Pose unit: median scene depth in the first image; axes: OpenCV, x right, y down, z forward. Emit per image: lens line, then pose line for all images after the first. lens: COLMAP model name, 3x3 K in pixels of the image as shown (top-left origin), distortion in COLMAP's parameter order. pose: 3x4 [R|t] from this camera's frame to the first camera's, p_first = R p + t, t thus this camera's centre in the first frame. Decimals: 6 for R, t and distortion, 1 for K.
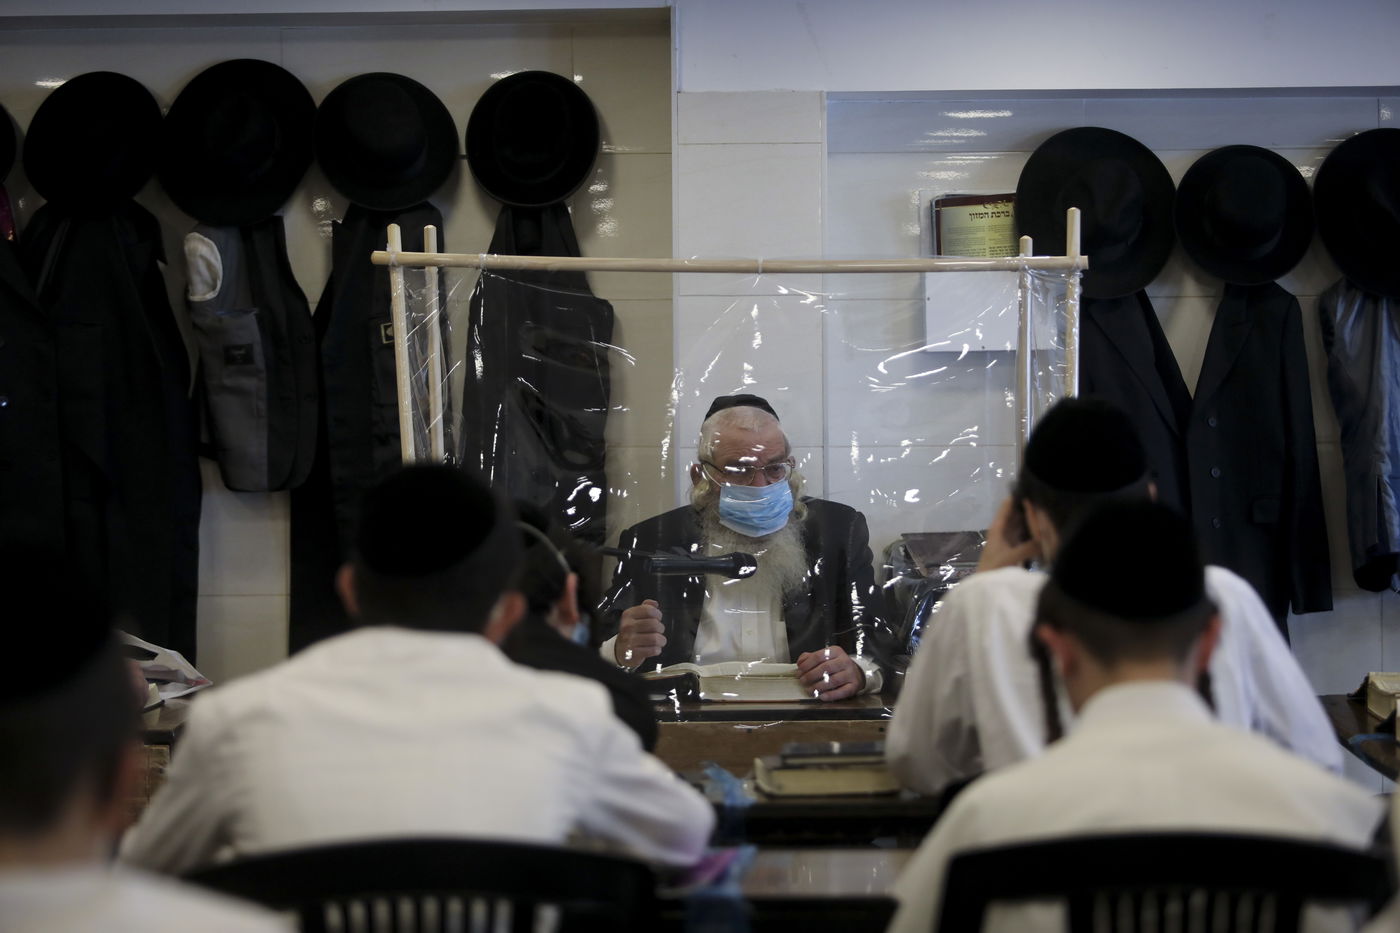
lens RADIAL K [[3732.8, 0, 700.0], [0, 3732.8, 466.5], [0, 0, 1]] dist [-0.072264, -0.239885]
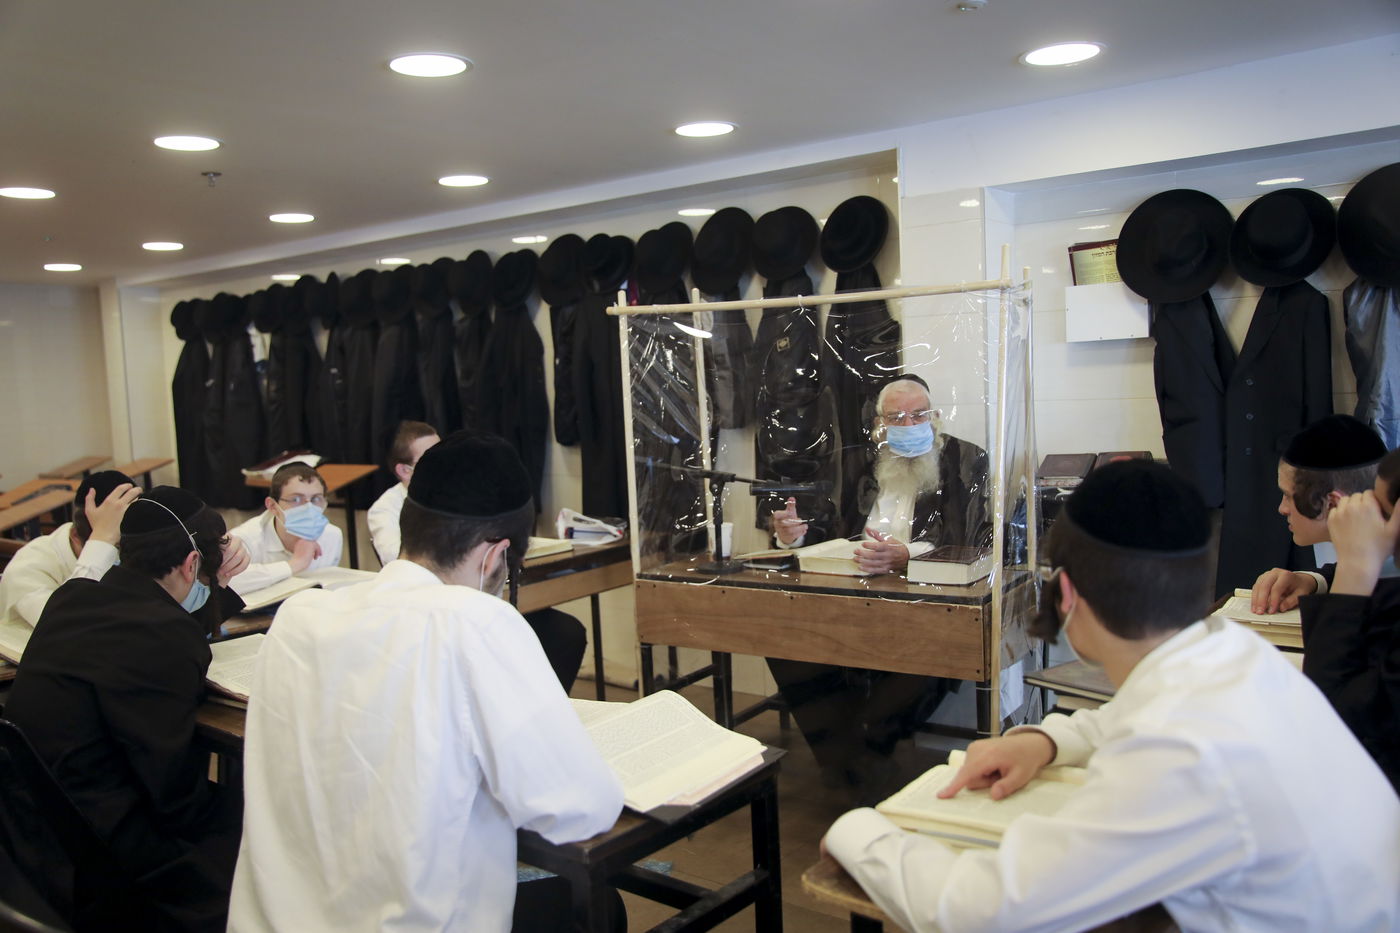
lens RADIAL K [[1144.9, 0, 700.0], [0, 1144.9, 466.5], [0, 0, 1]] dist [-0.012012, 0.007079]
pose [[0.808223, 0.017266, -0.588623, 0.229806], [0.031288, 0.996899, 0.072202, -0.018066], [0.588044, -0.076772, 0.805177, 0.509577]]
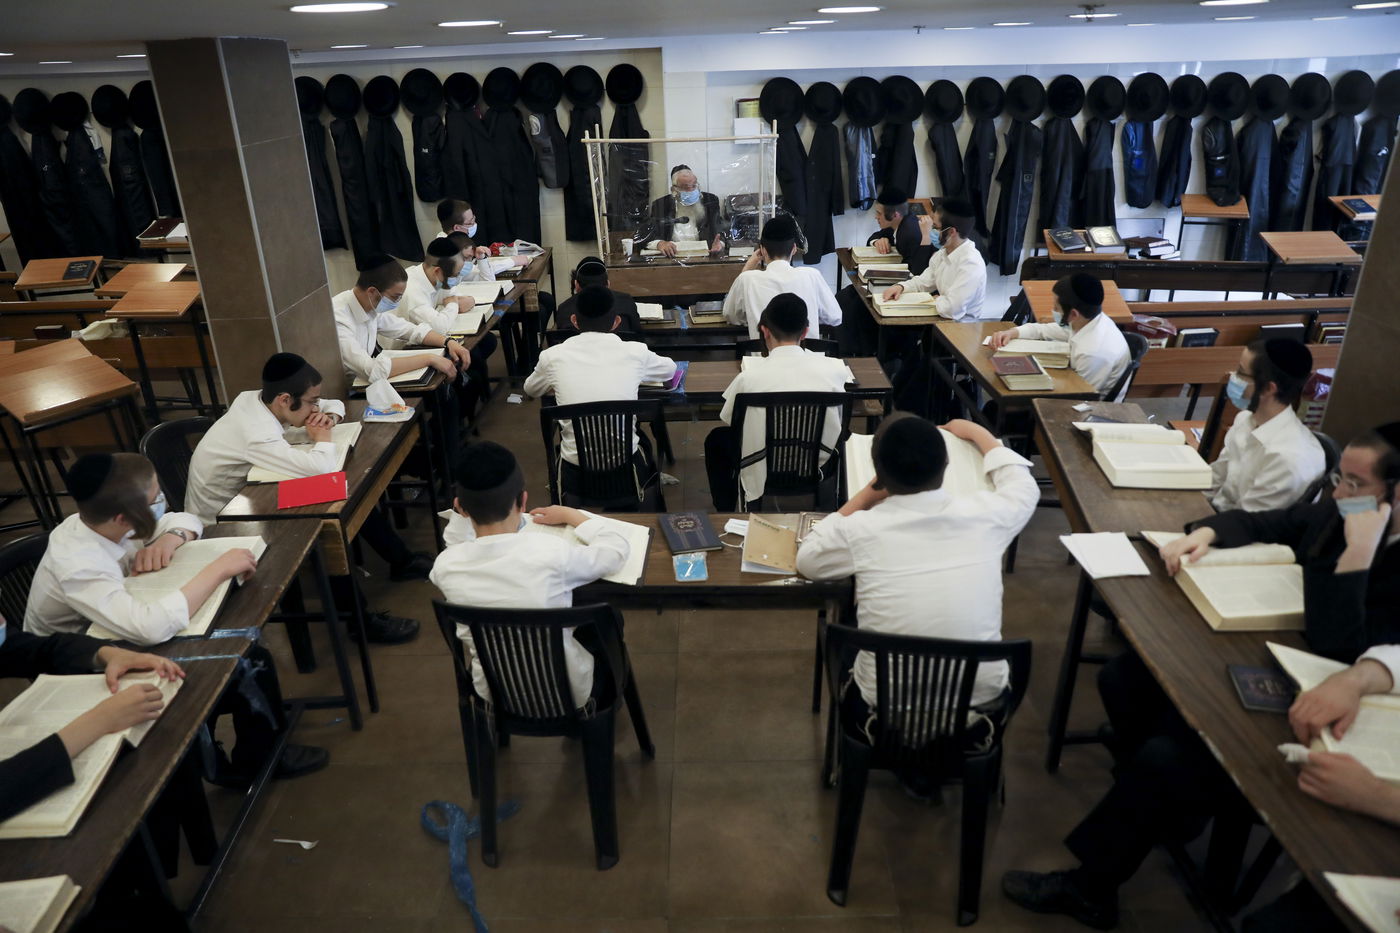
lens RADIAL K [[961.0, 0, 686.1], [0, 961.0, 483.7], [0, 0, 1]] dist [-0.114775, 0.093658]
pose [[0.999676, -0.025382, -0.001957, 0.006487], [0.023992, 0.913620, 0.405861, -0.106185], [-0.008513, -0.405777, 0.913933, 0.020593]]
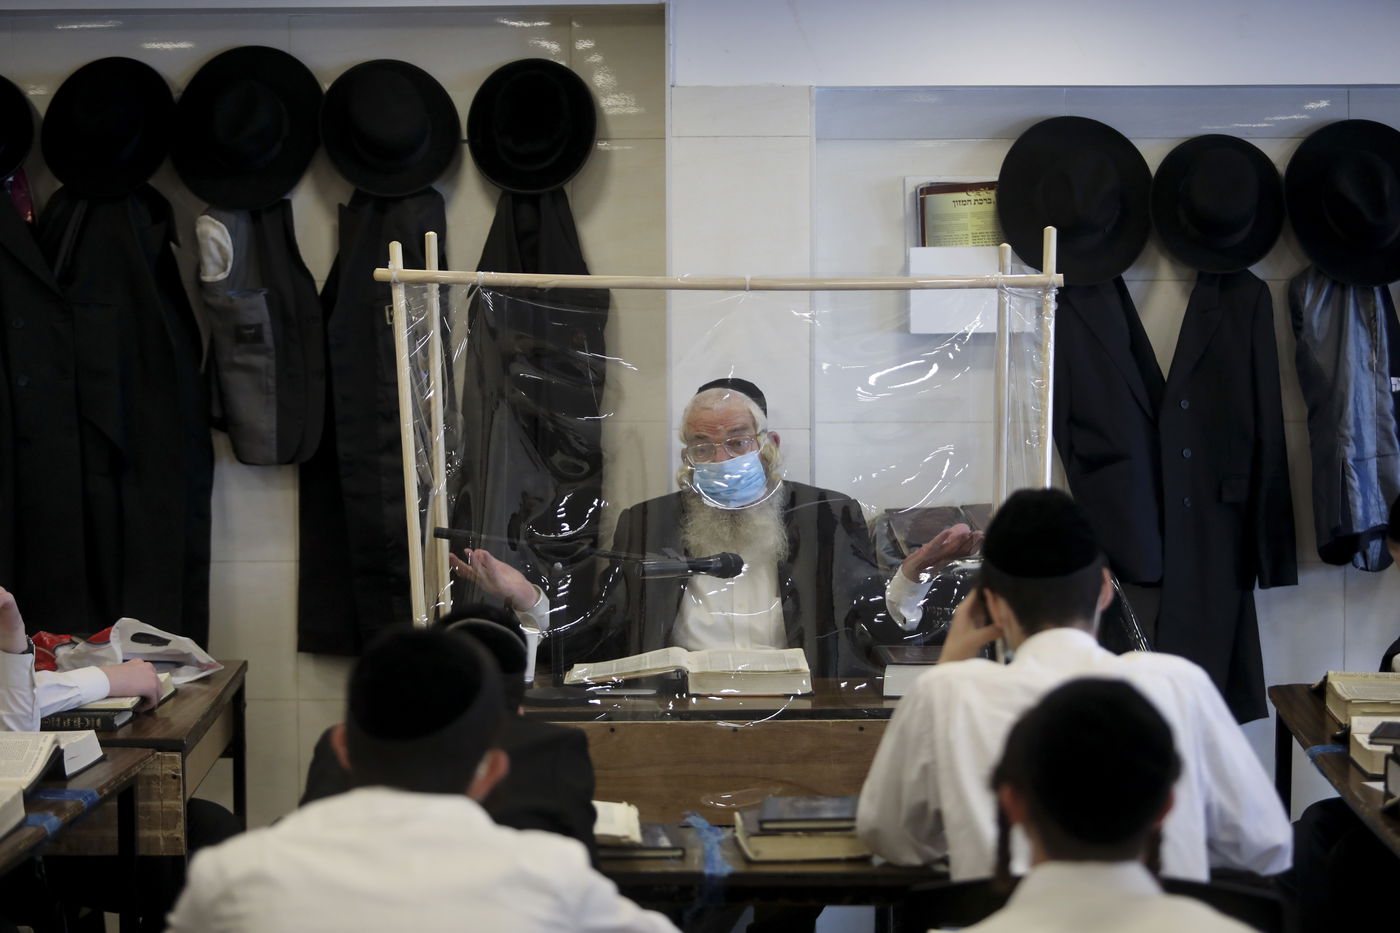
lens RADIAL K [[3629.8, 0, 700.0], [0, 3629.8, 466.5], [0, 0, 1]] dist [-0.124324, 0.160305]
pose [[0.999987, 0.004378, -0.002515, 0.004888], [-0.004216, 0.998139, 0.060830, -0.055951], [0.002777, -0.060818, 0.998145, -0.010376]]
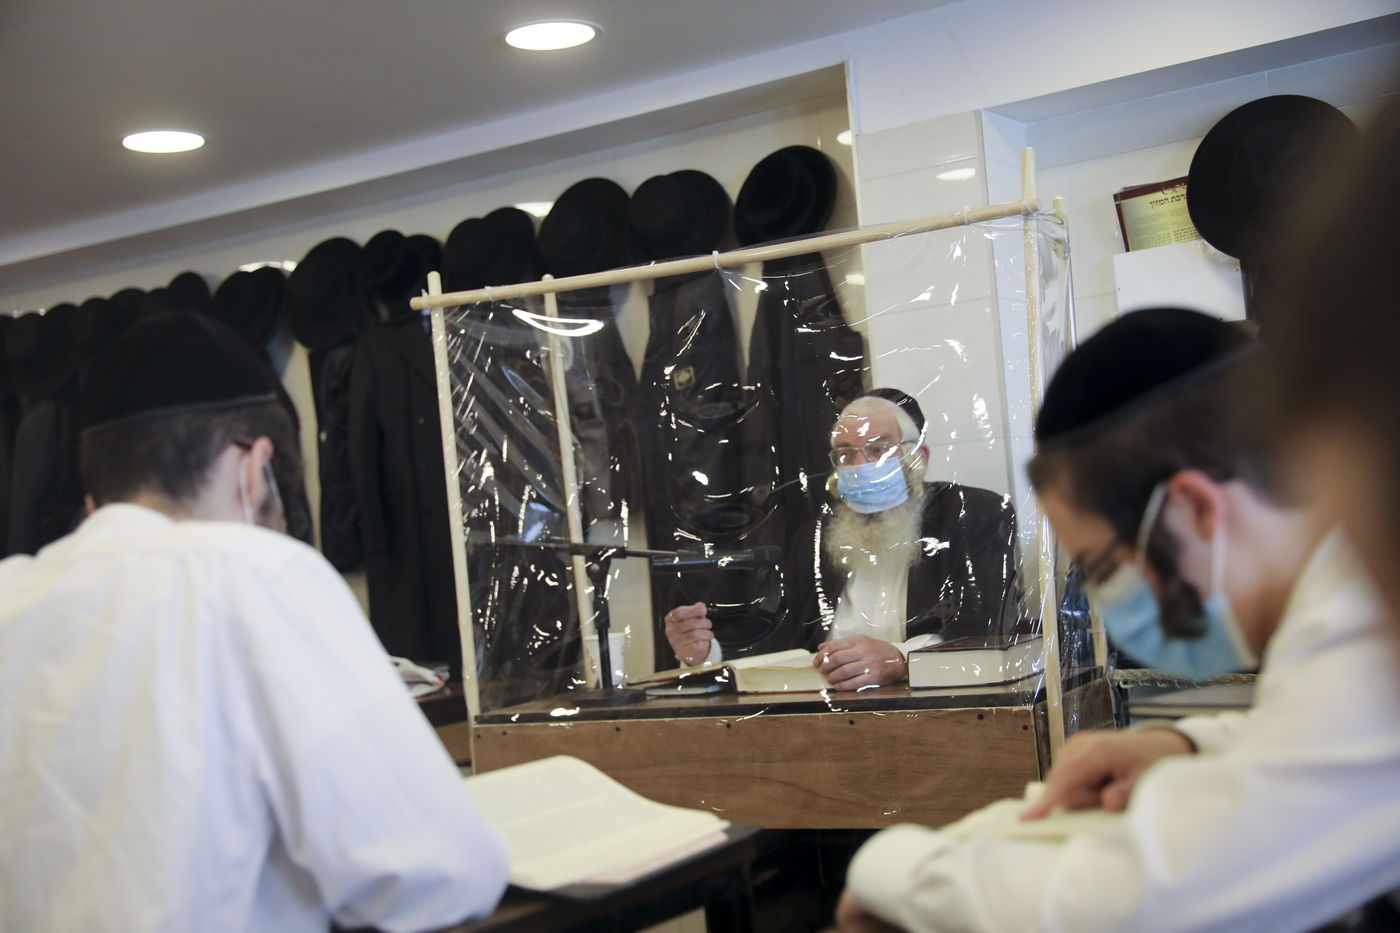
lens RADIAL K [[1813.4, 0, 697.4], [0, 1813.4, 470.7], [0, 0, 1]] dist [0.105135, -0.005004]
pose [[0.855458, -0.090981, -0.509818, 0.222142], [0.077782, 0.995852, -0.047203, 0.022024], [0.511998, 0.000725, 0.858986, 0.502332]]
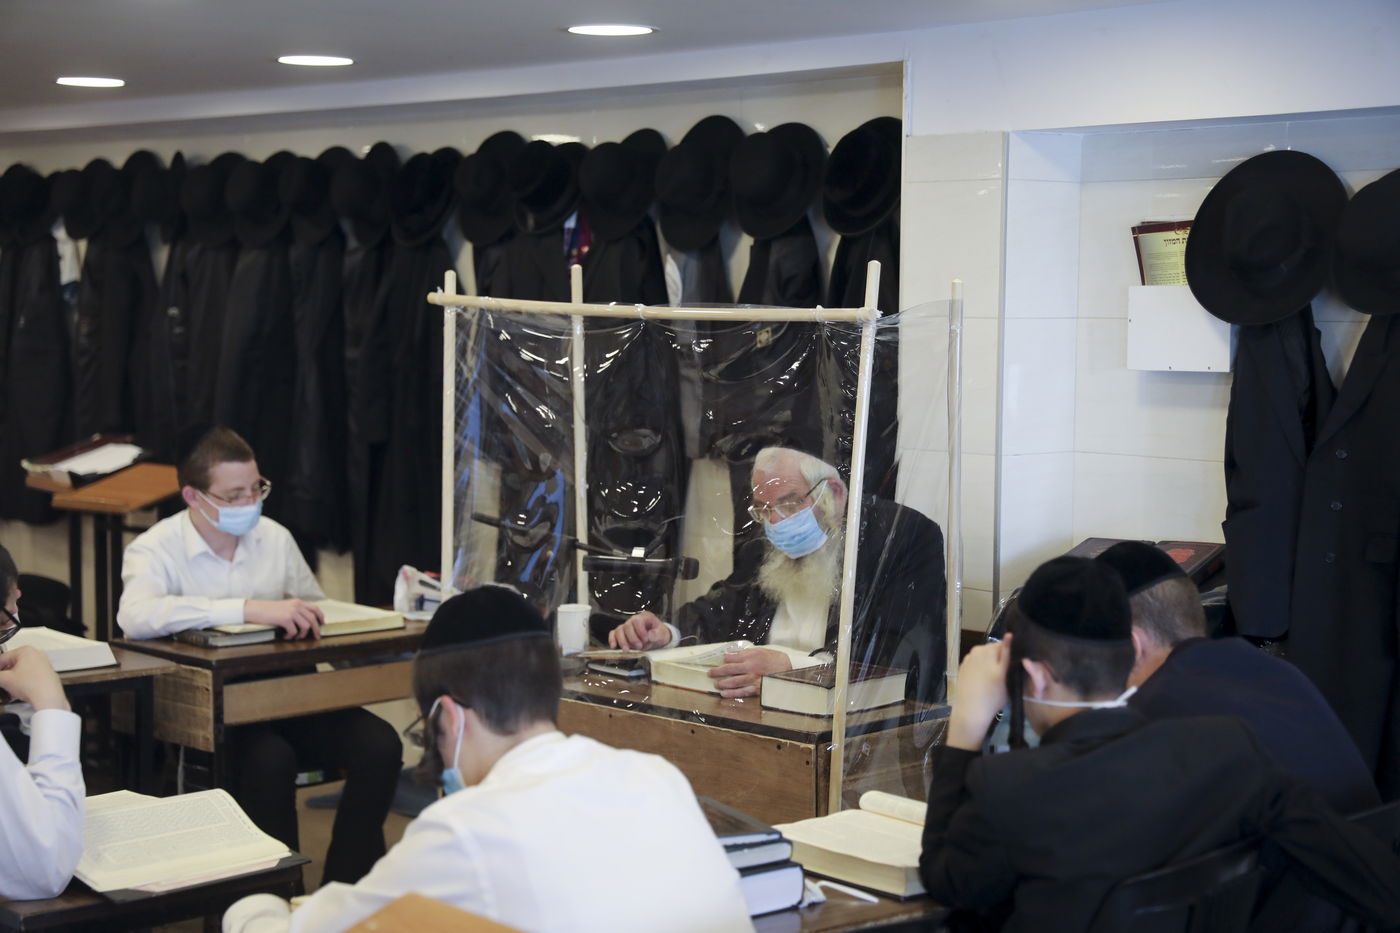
lens RADIAL K [[2420.7, 0, 700.0], [0, 2420.7, 466.5], [0, 0, 1]] dist [0.245770, -0.079544]
pose [[0.689499, 0.068257, -0.721063, 0.491083], [-0.018005, 0.996857, 0.077148, -0.055824], [0.724062, -0.040211, 0.688561, 0.435952]]
